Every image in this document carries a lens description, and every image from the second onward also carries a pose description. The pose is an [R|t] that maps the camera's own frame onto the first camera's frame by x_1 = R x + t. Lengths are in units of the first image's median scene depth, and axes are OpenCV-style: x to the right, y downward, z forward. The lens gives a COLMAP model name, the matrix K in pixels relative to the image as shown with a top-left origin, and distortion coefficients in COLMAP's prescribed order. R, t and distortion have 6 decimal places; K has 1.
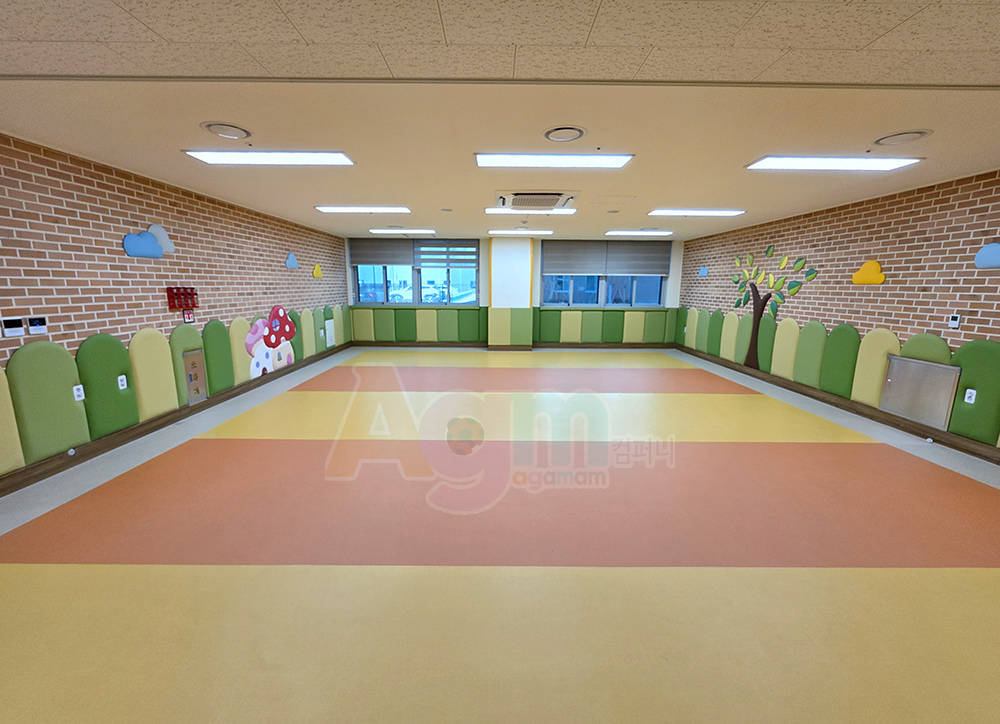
lens RADIAL K [[418.5, 0, 497.3], [0, 418.5, 364.4], [0, 0, 1]] dist [-0.000726, -0.000508]
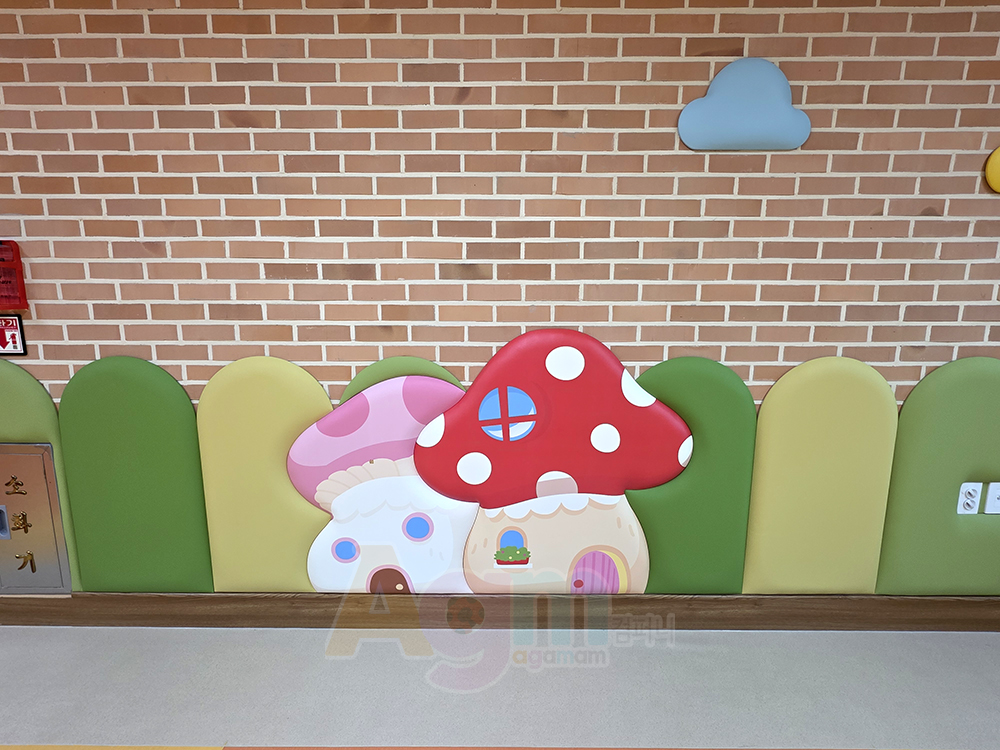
lens RADIAL K [[499.1, 0, 501.2], [0, 499.1, 375.0], [0, 0, 1]] dist [0.001163, -0.000589]
pose [[-0.007860, 0.157966, -0.987413, -0.291218], [-0.188533, 0.969500, 0.156601, -0.168510], [0.982035, 0.187391, 0.022162, 1.070724]]
